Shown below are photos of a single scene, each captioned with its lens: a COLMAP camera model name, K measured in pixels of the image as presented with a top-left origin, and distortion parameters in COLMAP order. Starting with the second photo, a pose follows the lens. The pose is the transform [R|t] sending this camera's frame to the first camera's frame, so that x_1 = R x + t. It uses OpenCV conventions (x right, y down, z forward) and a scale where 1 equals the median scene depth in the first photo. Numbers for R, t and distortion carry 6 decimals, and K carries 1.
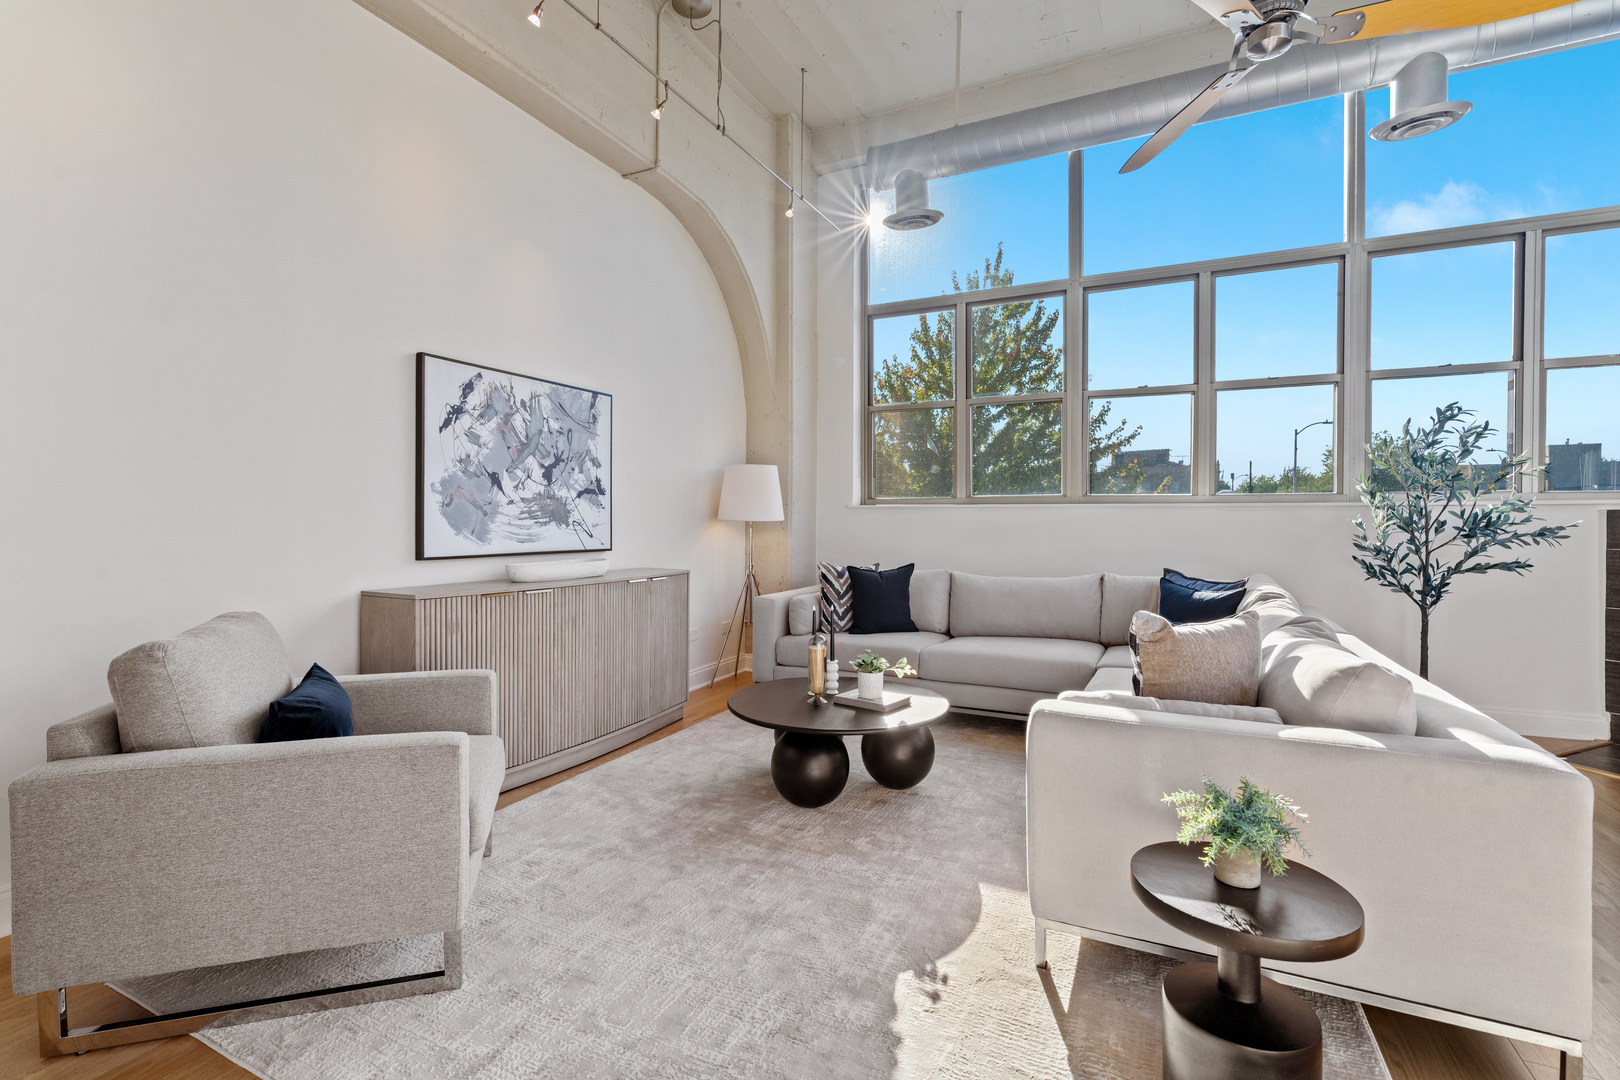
lens RADIAL K [[739.8, 0, 794.2], [0, 739.8, 518.8], [0, 0, 1]] dist [0.000317, -0.000113]
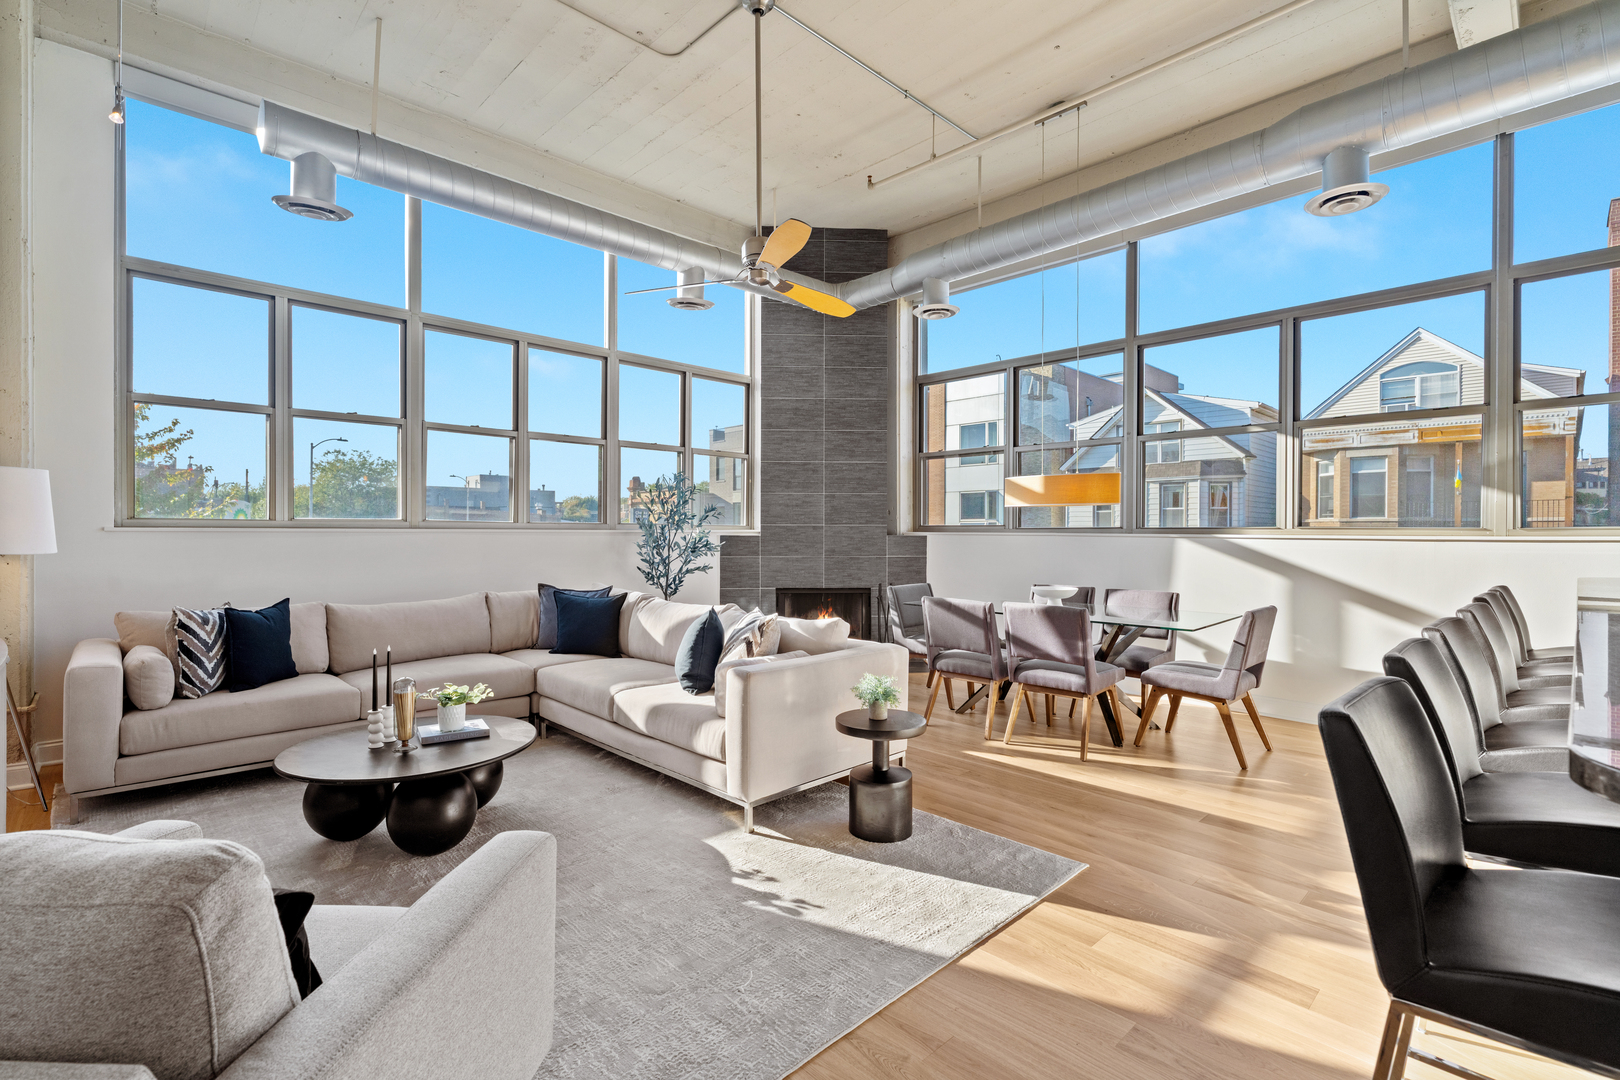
lens RADIAL K [[736.4, 0, 816.2], [0, 736.4, 537.3], [0, 0, 1]] dist [-0.001176, 0.000493]
pose [[0.330203, -0.007061, 0.943883, -0.553835], [-0.000575, 0.999970, 0.007682, -0.021960], [-0.943910, -0.003079, 0.330189, 0.168519]]
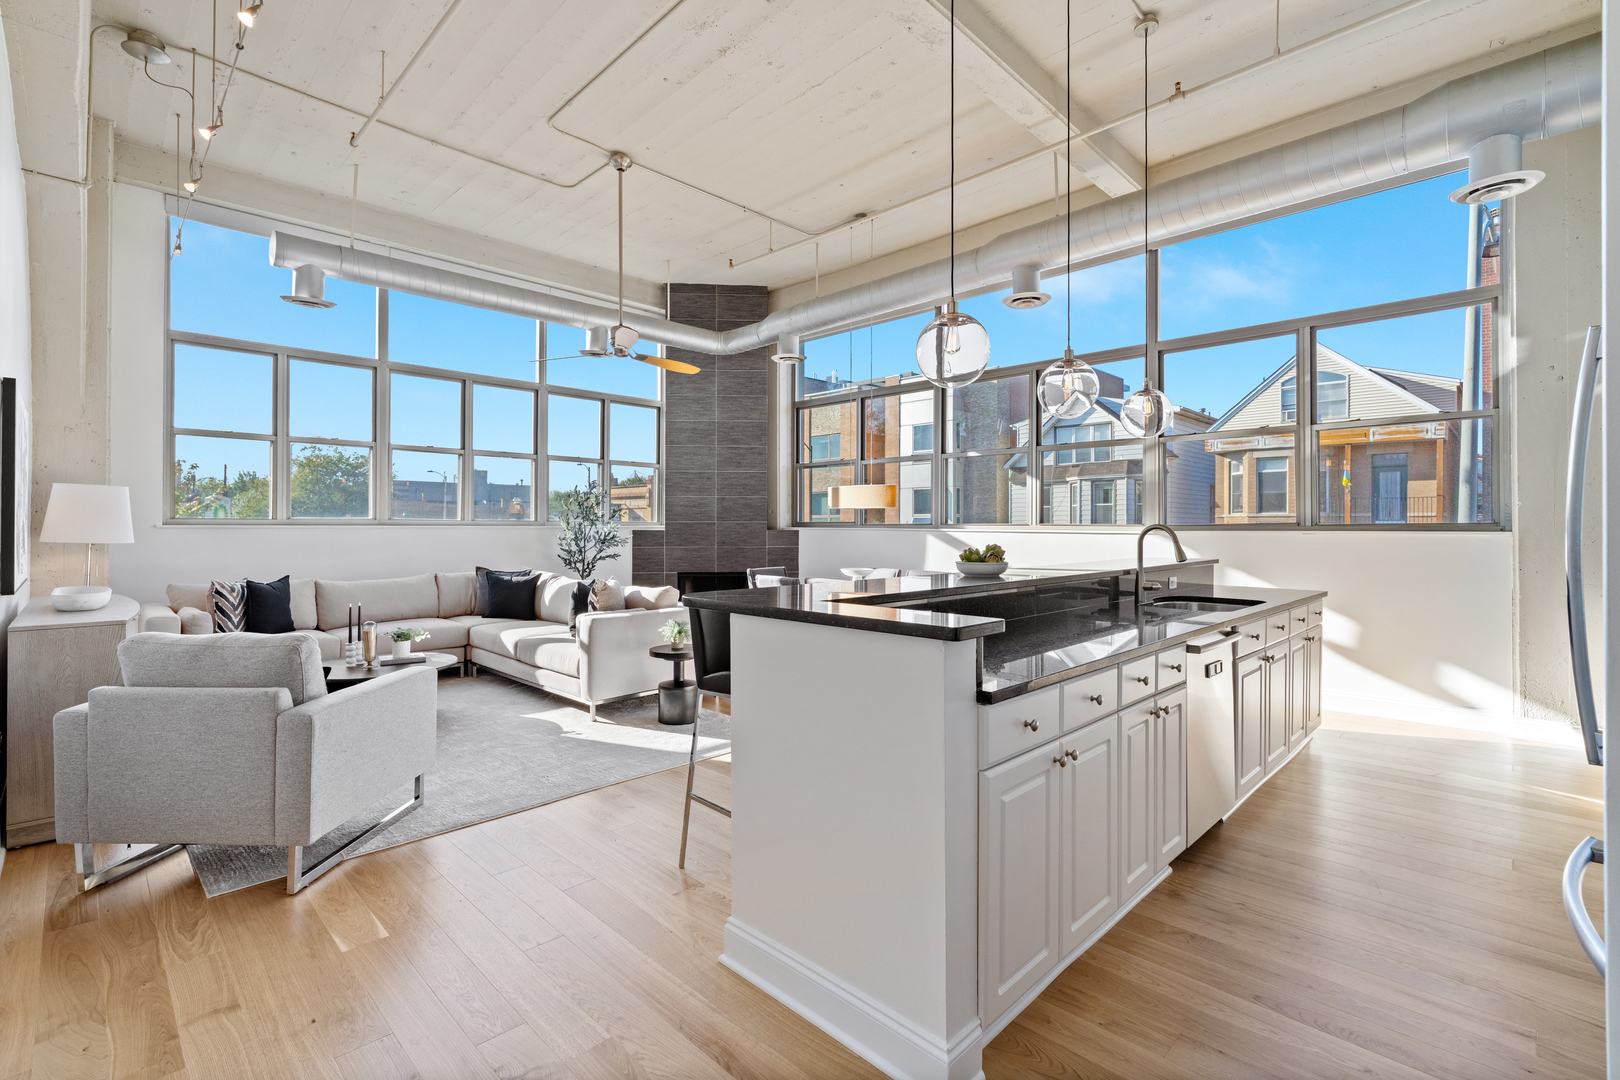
lens RADIAL K [[730.8, 0, 812.7], [0, 730.8, 523.7], [0, 0, 1]] dist [-0.000383, 0.000360]
pose [[0.309811, 0.002334, 0.950795, -0.885251], [-0.000077, 0.999997, -0.002429, -0.027011], [-0.950798, 0.000679, 0.309811, -0.234579]]
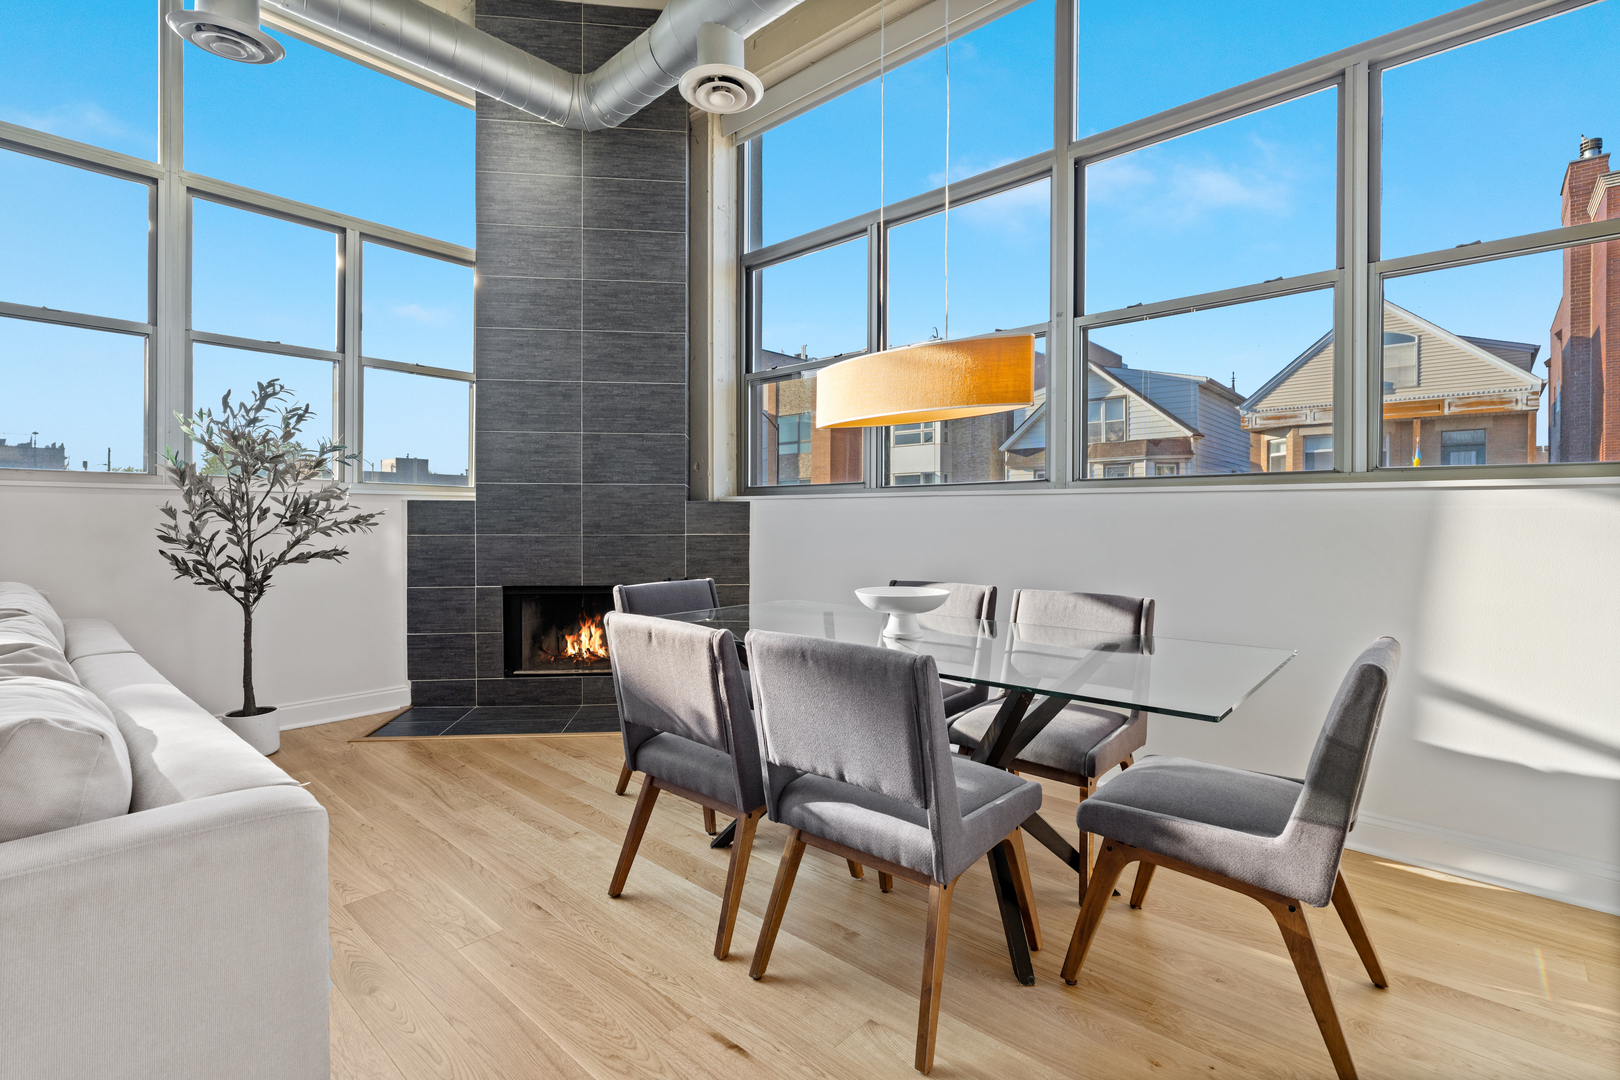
lens RADIAL K [[746.7, 0, 814.2], [0, 746.7, 527.4], [0, 0, 1]] dist [-0.002888, 0.000374]
pose [[0.265193, -0.008885, 0.964154, 0.170516], [-0.001282, 0.999953, 0.009568, 0.017125], [-0.964195, -0.003773, 0.265169, 0.106126]]
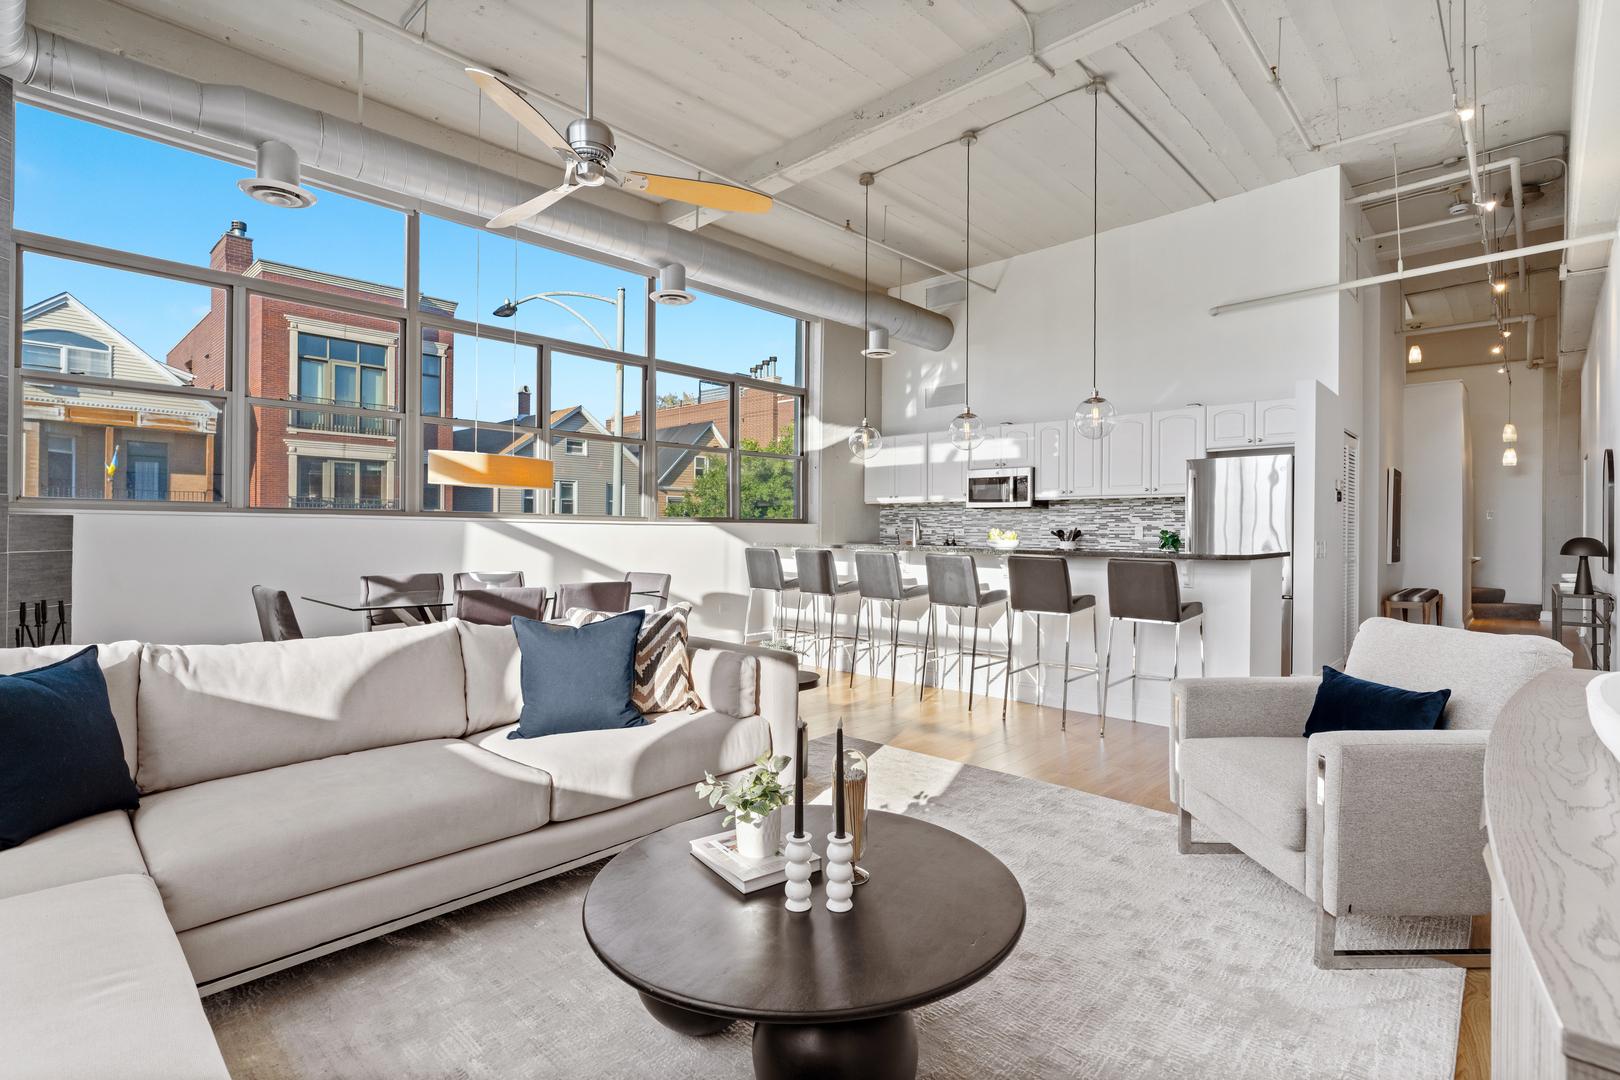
lens RADIAL K [[769.8, 0, 800.1], [0, 769.8, 534.3], [0, 0, 1]] dist [-0.003467, -0.000221]
pose [[-0.954518, -0.010158, 0.297981, -0.079416], [-0.008655, 0.999942, 0.006362, -0.000381], [-0.298029, 0.003494, -0.954550, 1.271158]]
